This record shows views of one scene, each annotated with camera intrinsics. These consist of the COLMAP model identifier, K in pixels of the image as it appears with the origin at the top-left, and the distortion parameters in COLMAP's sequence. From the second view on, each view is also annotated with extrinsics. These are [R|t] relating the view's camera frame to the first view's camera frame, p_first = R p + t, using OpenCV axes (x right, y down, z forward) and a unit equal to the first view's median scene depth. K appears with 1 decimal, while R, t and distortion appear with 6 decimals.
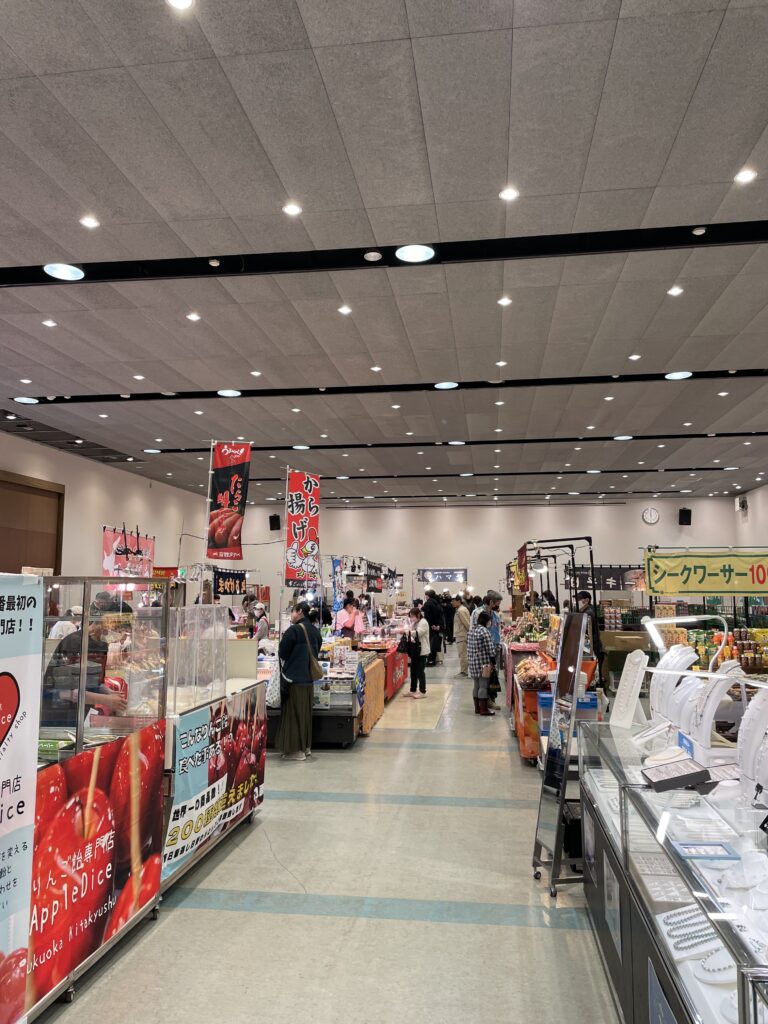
lens RADIAL K [[776.3, 0, 385.9], [0, 776.3, 509.1], [0, 0, 1]] dist [0.053019, -0.027155]
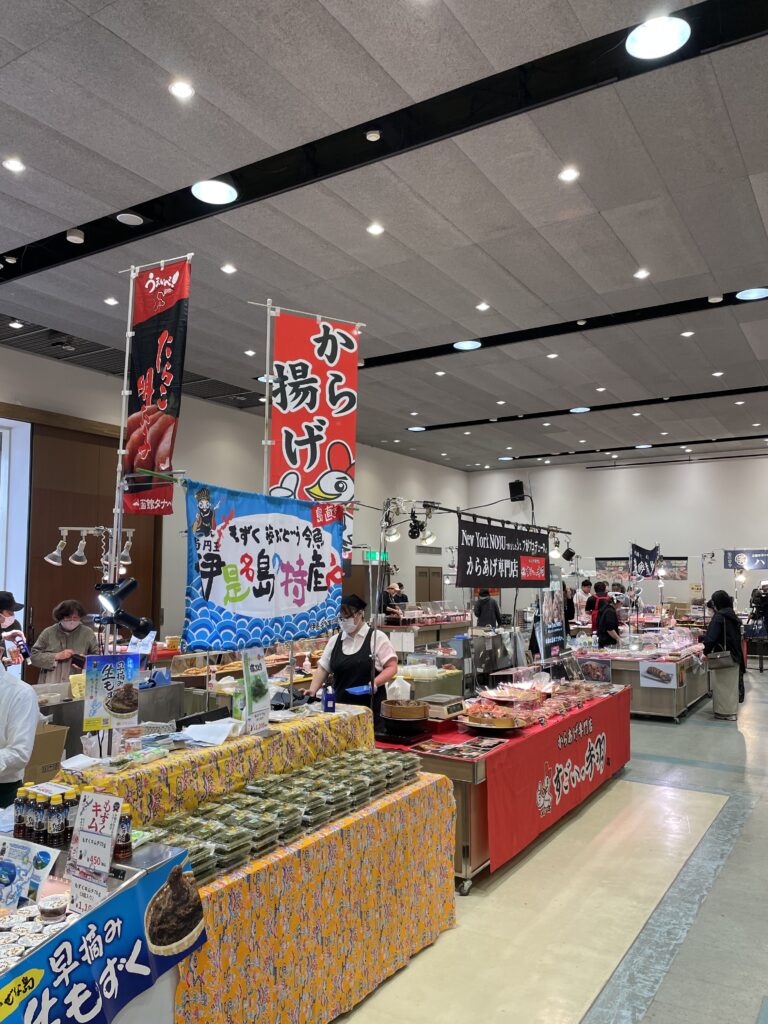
lens RADIAL K [[776.3, 0, 381.6], [0, 776.3, 523.2], [0, 0, 1]] dist [0.053019, -0.027155]
pose [[0.911571, -0.023595, -0.410466, 0.110053], [0.036583, 0.999047, 0.023815, 0.062113], [0.409513, -0.036726, 0.911565, 0.613692]]
